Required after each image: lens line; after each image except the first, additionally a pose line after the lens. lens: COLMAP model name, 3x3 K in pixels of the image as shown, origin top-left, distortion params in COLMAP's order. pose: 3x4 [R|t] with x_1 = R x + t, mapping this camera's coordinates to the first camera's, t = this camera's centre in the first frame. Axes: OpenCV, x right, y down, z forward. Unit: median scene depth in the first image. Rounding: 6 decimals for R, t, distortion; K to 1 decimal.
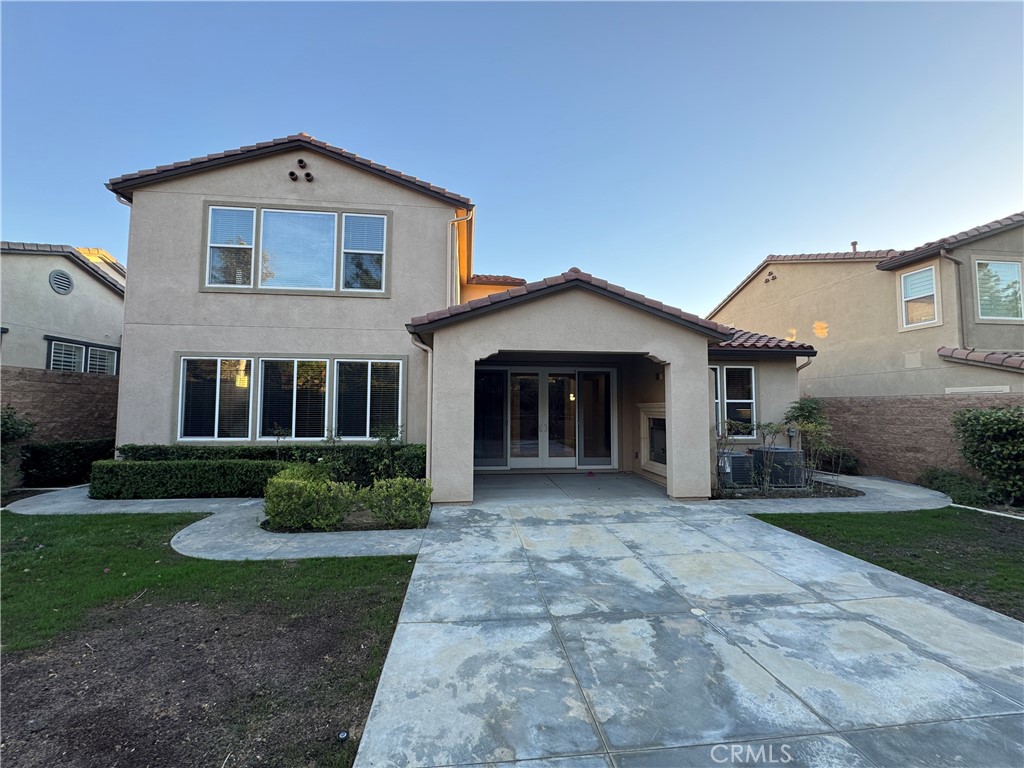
lens RADIAL K [[410.6, 0, 511.2], [0, 410.6, 383.4], [0, 0, 1]] dist [-0.000928, -0.000242]
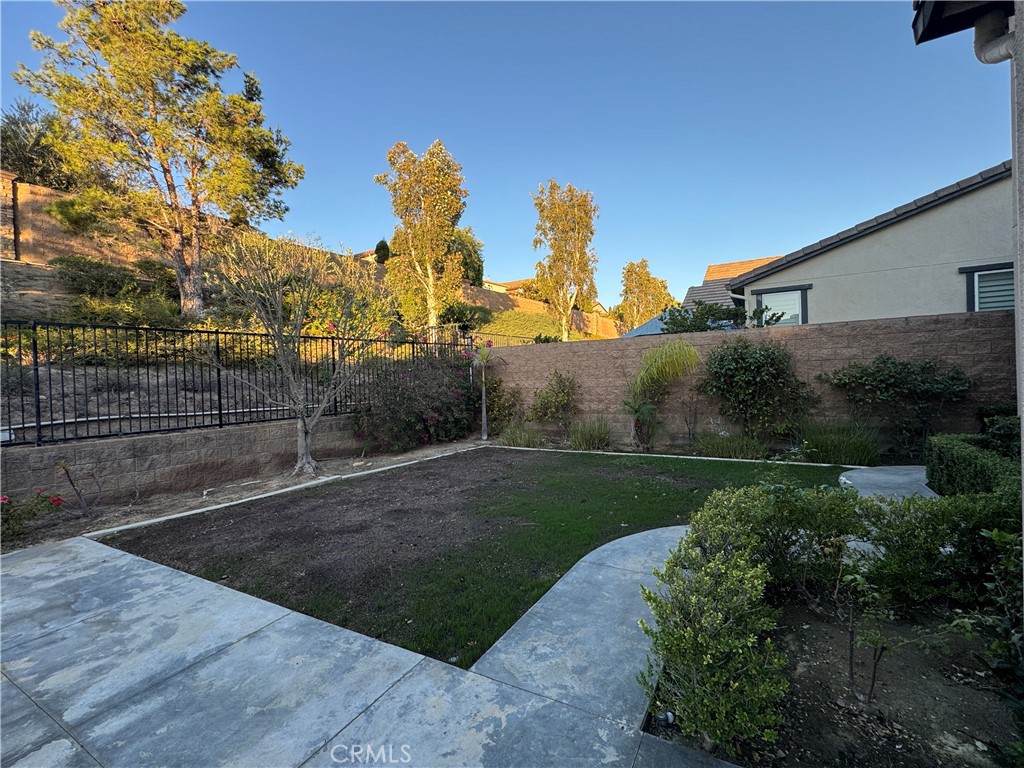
lens RADIAL K [[451.6, 0, 514.4], [0, 451.6, 385.8], [0, 0, 1]] dist [-0.001058, -0.000245]
pose [[-0.584799, 0.032321, -0.810534, 0.188264], [0.079381, 0.996690, -0.017529, 0.103961], [0.807285, -0.074592, -0.585429, 1.580125]]
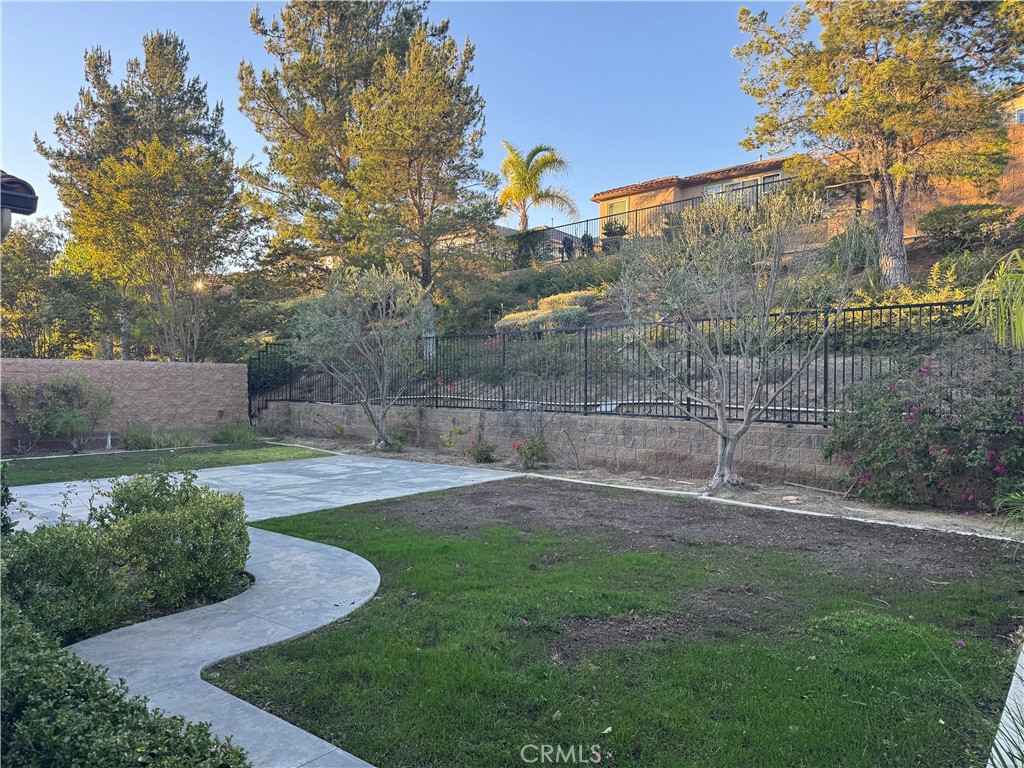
lens RADIAL K [[718.2, 0, 511.5], [0, 718.2, 386.3], [0, 0, 1]] dist [0.038640, -0.018512]
pose [[-0.710561, -0.013715, 0.703502, -2.116746], [-0.048646, 0.998375, -0.029670, 0.132029], [-0.701952, -0.055304, -0.710074, 2.009860]]
